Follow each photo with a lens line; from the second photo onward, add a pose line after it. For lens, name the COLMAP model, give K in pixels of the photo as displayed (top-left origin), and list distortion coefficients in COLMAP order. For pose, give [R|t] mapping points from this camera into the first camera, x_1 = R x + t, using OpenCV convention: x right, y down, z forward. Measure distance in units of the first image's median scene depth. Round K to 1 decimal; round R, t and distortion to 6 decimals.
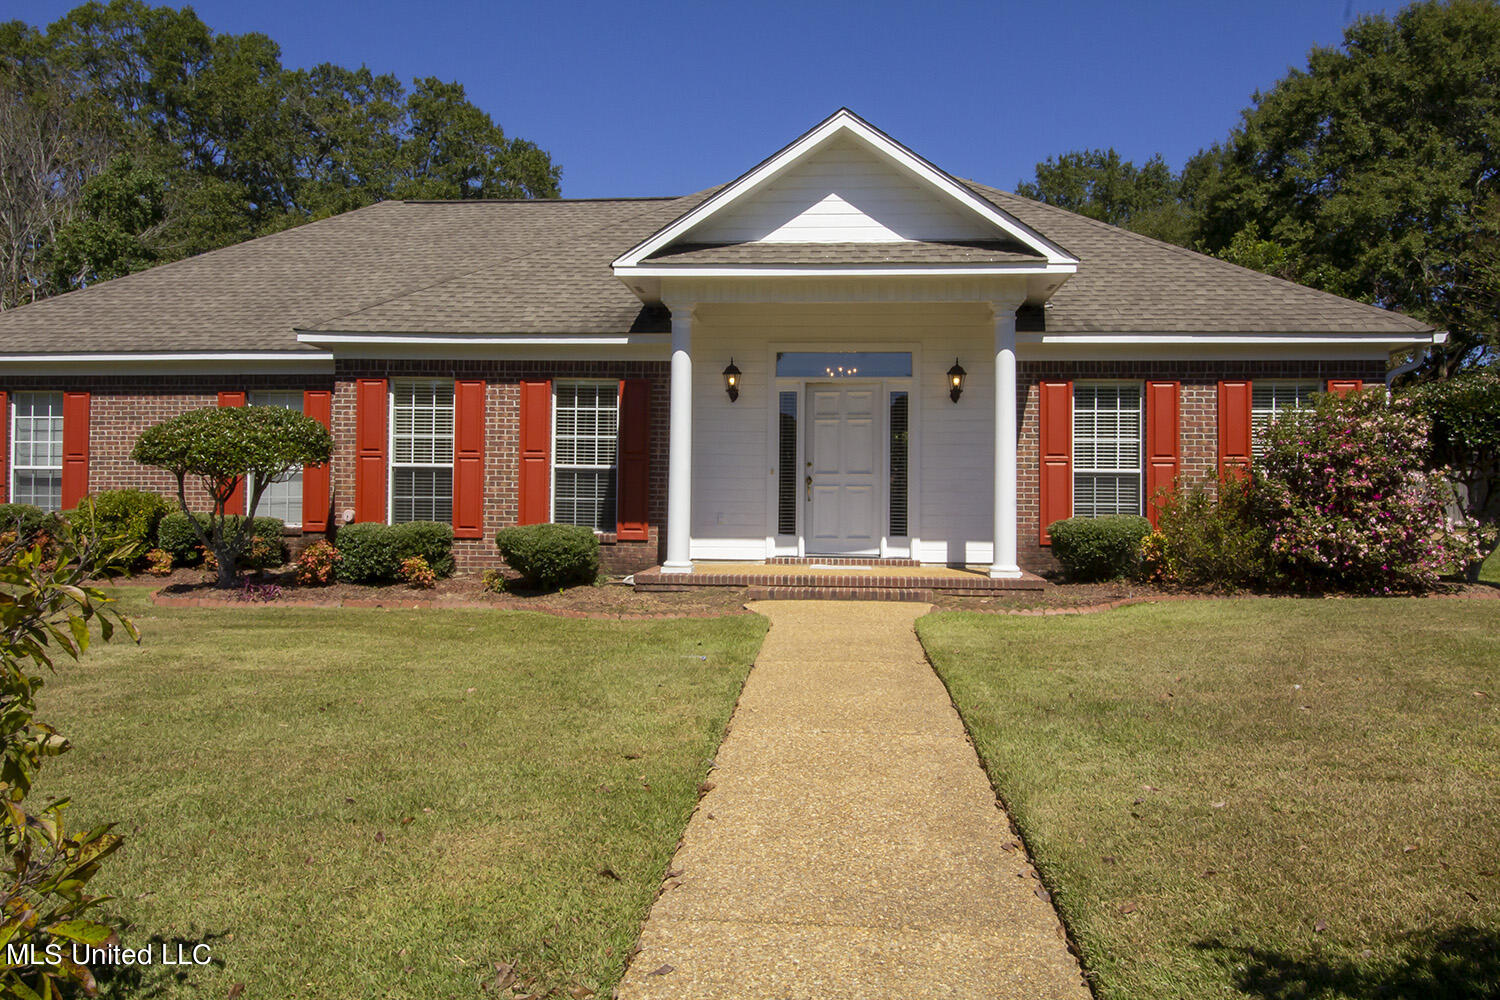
lens RADIAL K [[1227.9, 0, 752.8], [0, 1227.9, 502.3], [0, 0, 1]] dist [0.022234, -0.027320]
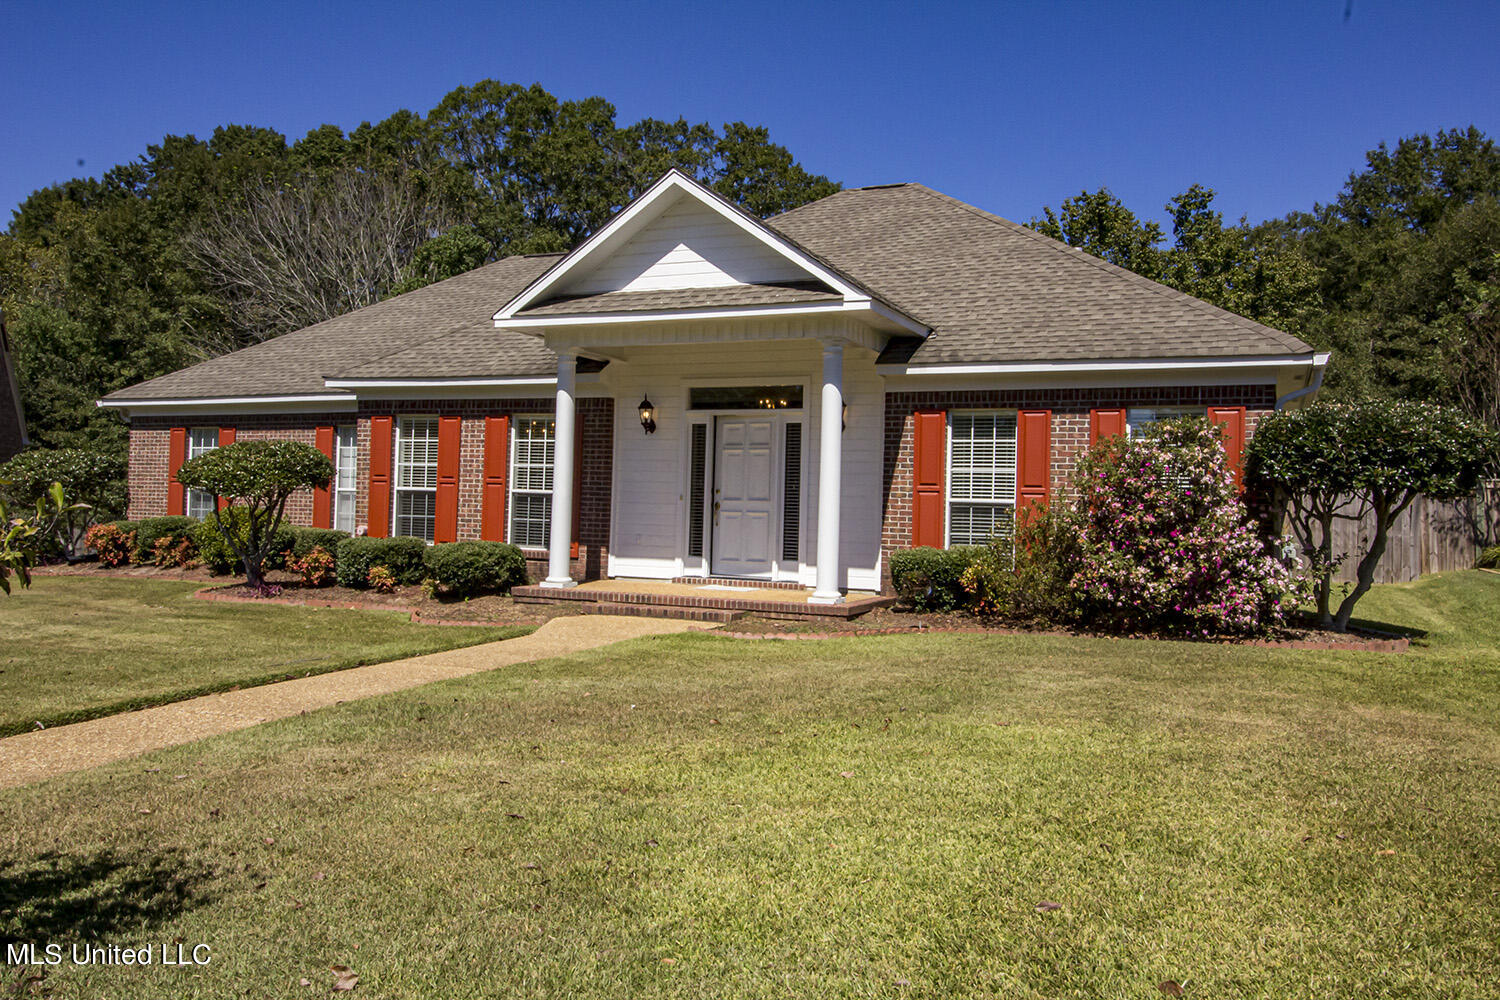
lens RADIAL K [[1227.9, 0, 751.9], [0, 1227.9, 497.8], [0, 0, 1]] dist [0.022234, -0.027320]
pose [[0.937054, 0.011184, -0.349005, 0.459423], [-0.016452, 0.999791, -0.012135, -0.012950], [0.348797, 0.017113, 0.937042, 0.005624]]
